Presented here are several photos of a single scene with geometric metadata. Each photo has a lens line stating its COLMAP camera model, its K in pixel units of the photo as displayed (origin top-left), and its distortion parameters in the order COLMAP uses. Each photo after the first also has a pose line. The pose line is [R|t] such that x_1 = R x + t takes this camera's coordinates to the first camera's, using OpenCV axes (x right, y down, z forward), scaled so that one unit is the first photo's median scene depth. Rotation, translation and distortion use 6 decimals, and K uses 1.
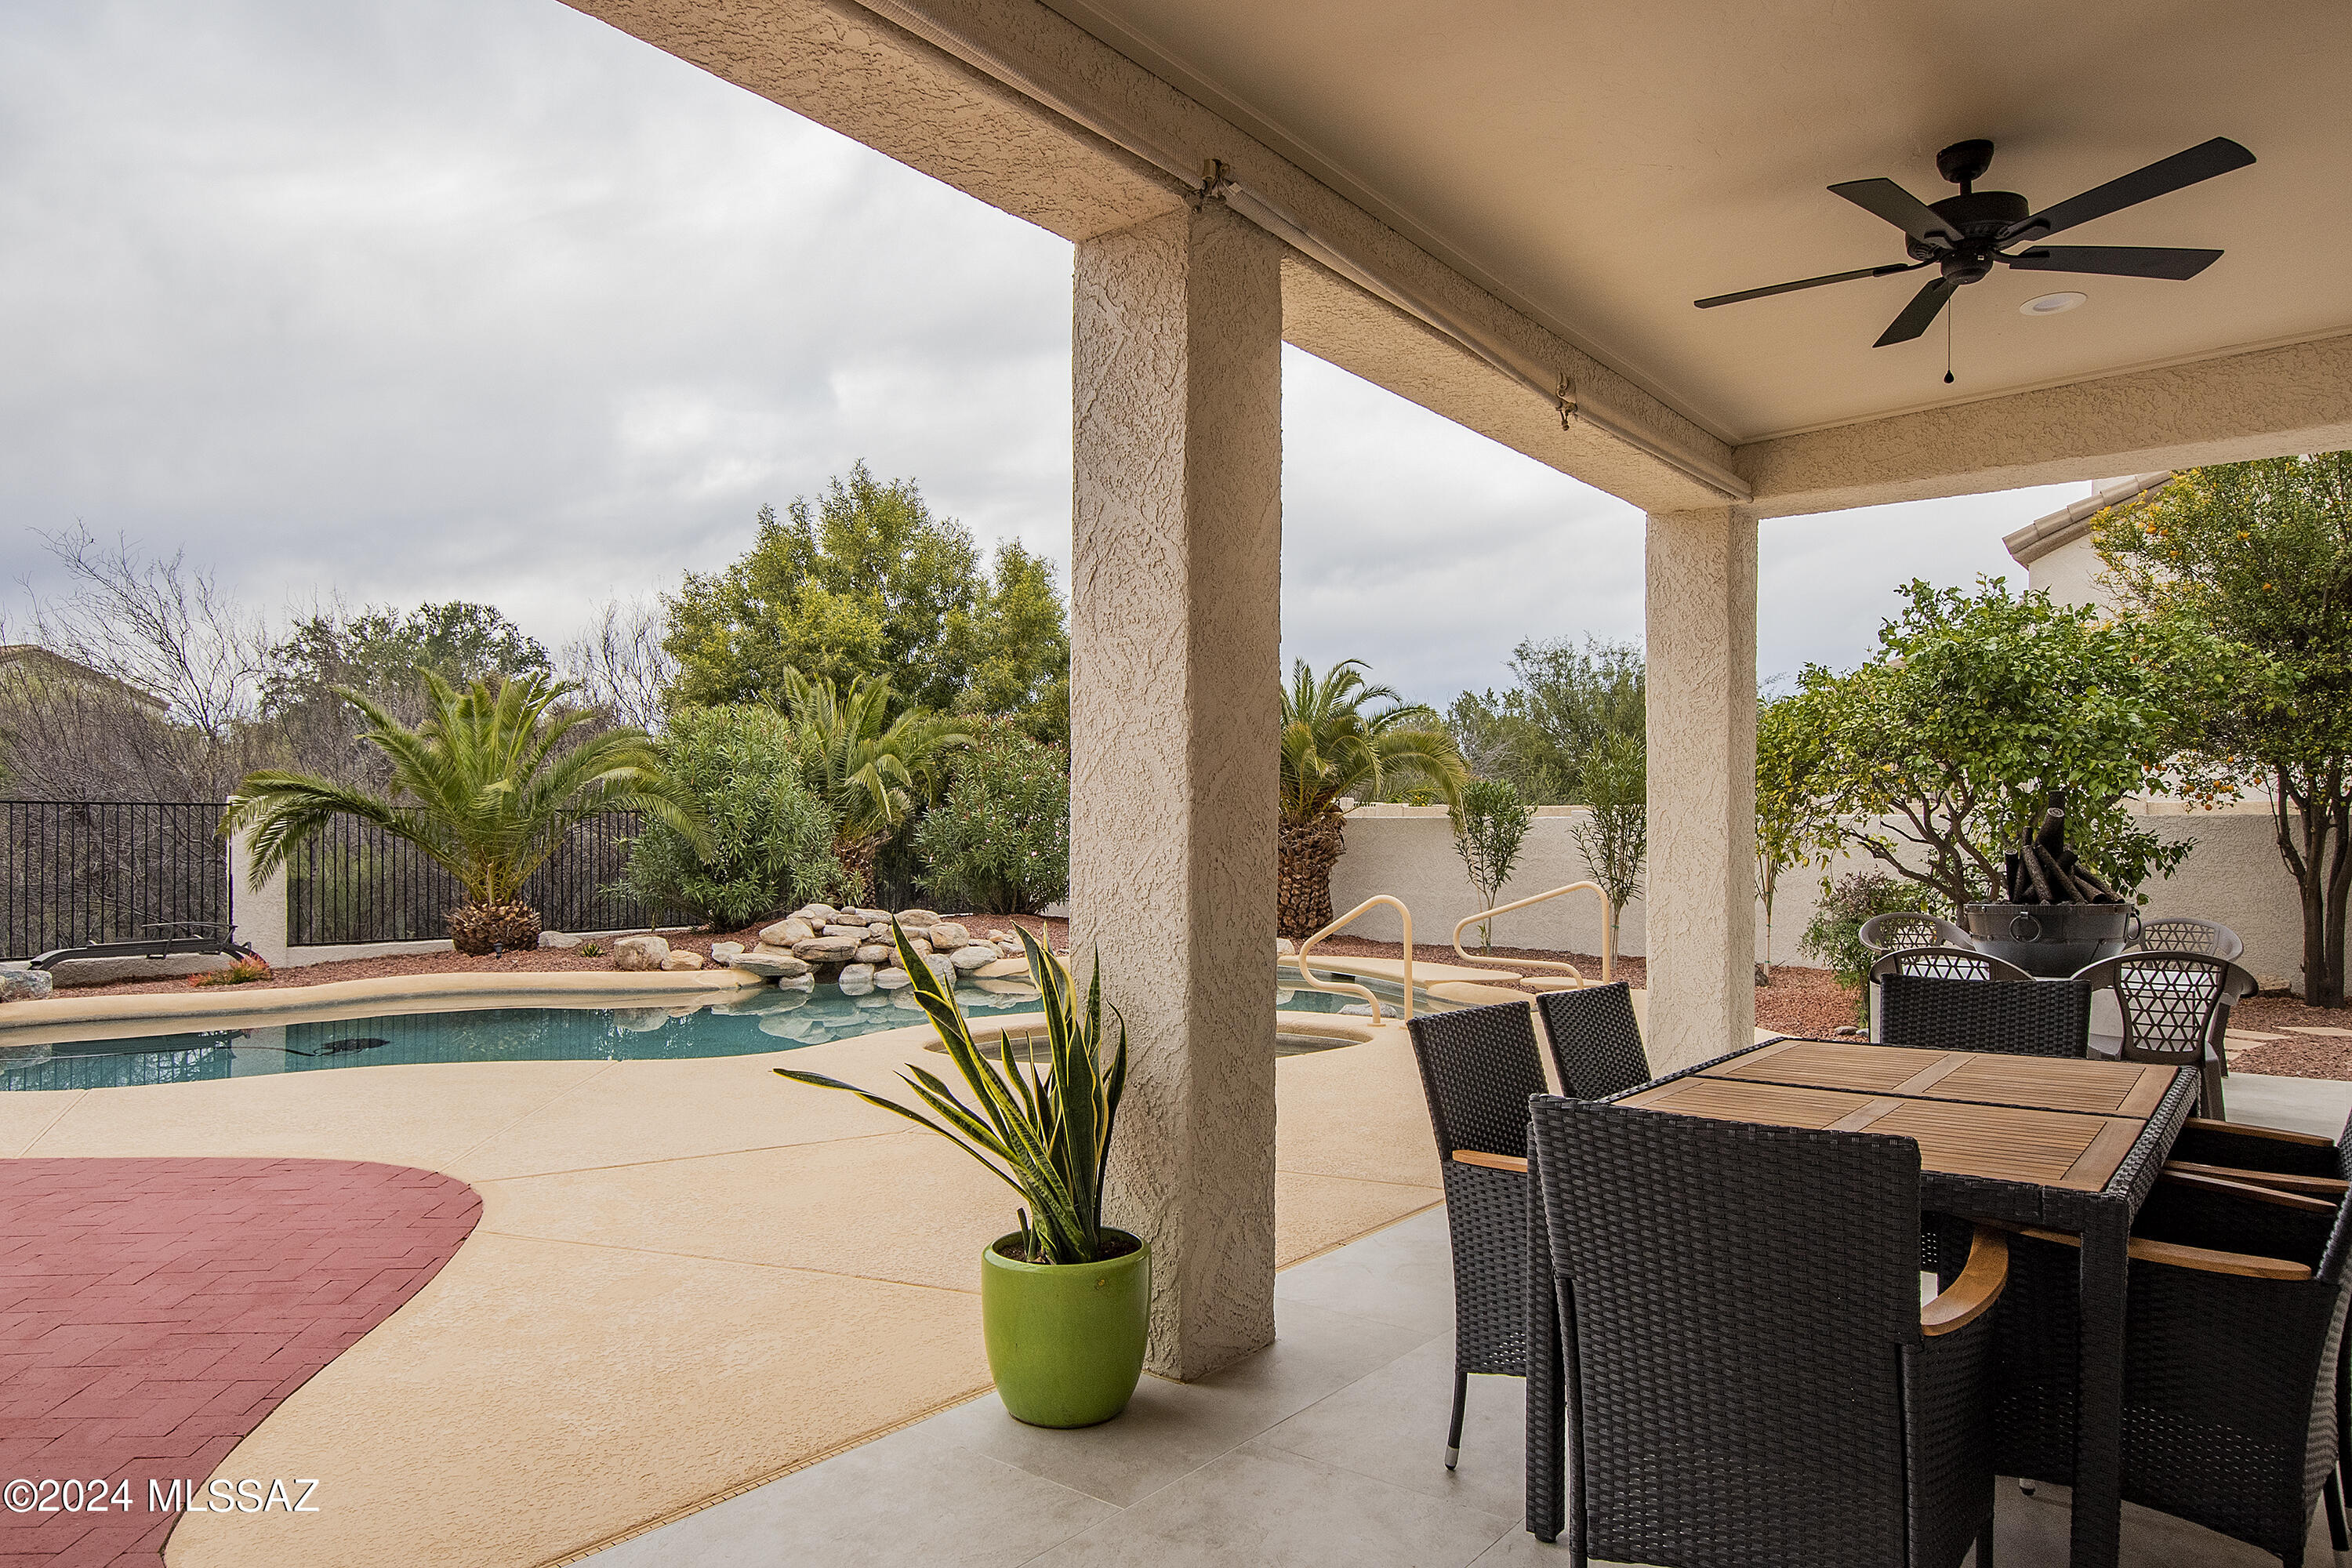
lens RADIAL K [[1447.8, 0, 1171.9], [0, 1447.8, 801.7], [0, 0, 1]] dist [-0.003537, -0.000376]
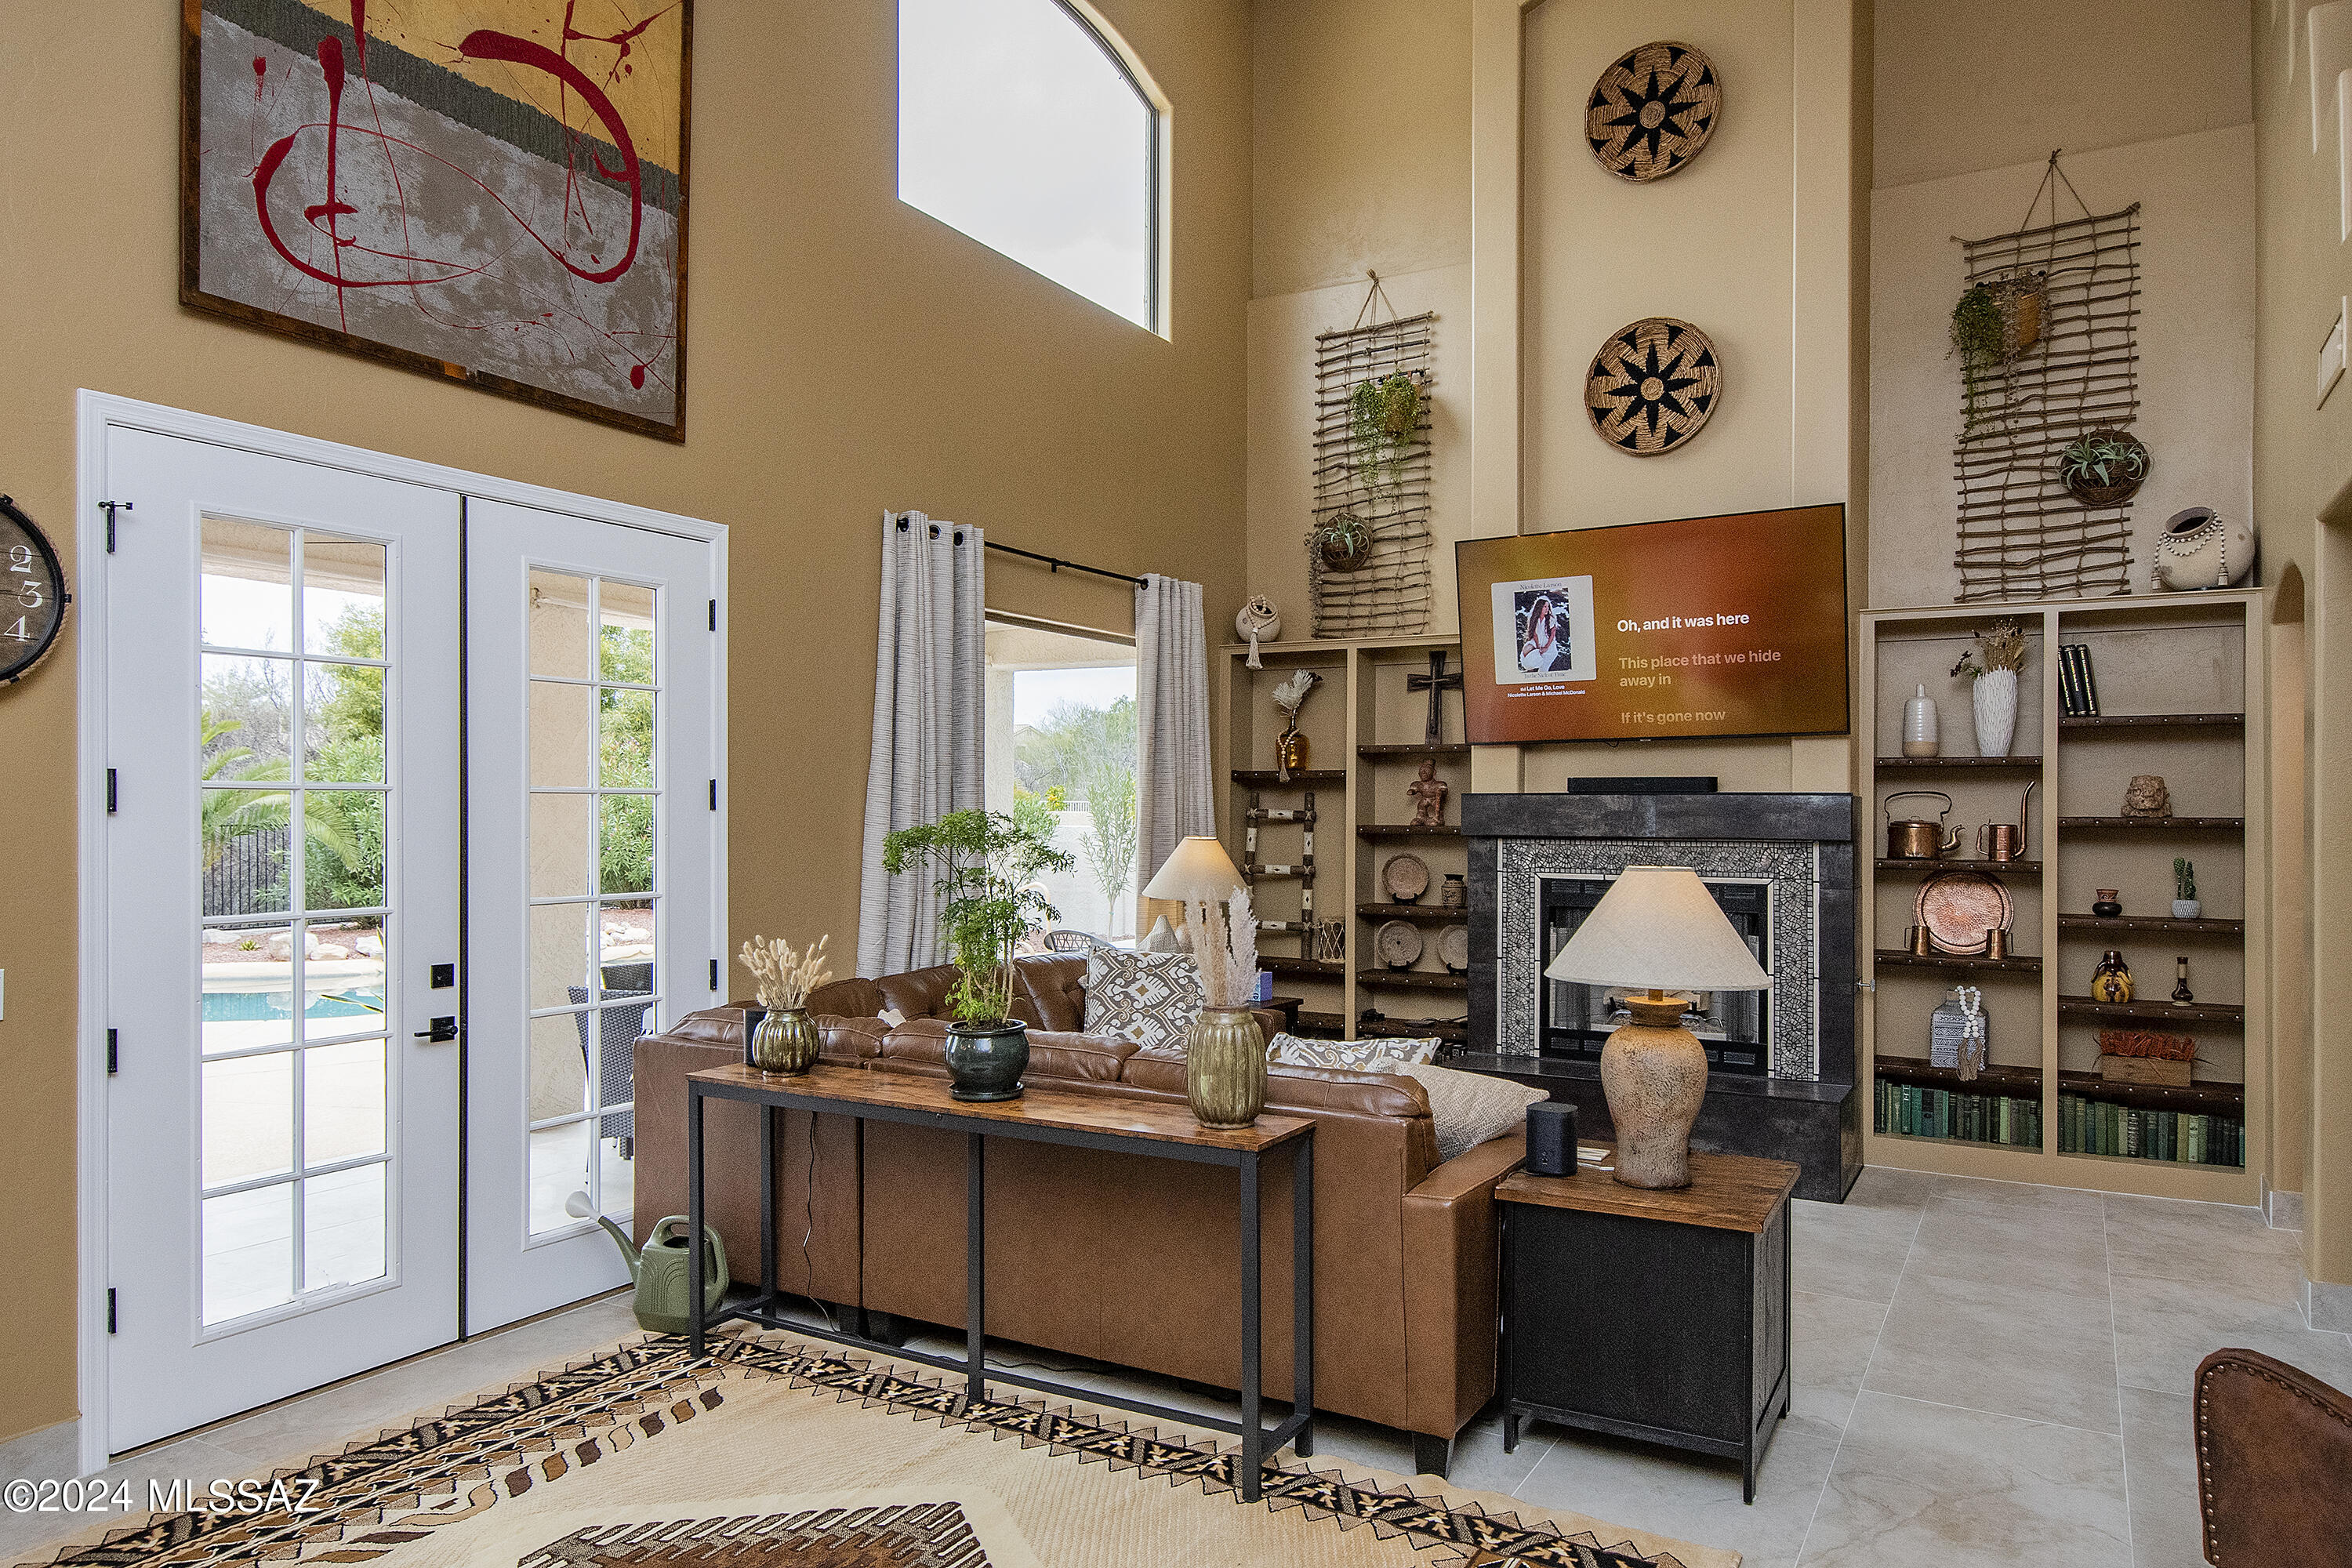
lens RADIAL K [[1530.7, 0, 1179.3], [0, 1530.7, 783.9], [0, 0, 1]] dist [0.006271, 0.001163]
pose [[0.987251, 0.001466, 0.159163, 0.159392], [-0.002156, 0.999989, 0.004160, -0.038131], [-0.159155, -0.004450, 0.987244, -0.381166]]
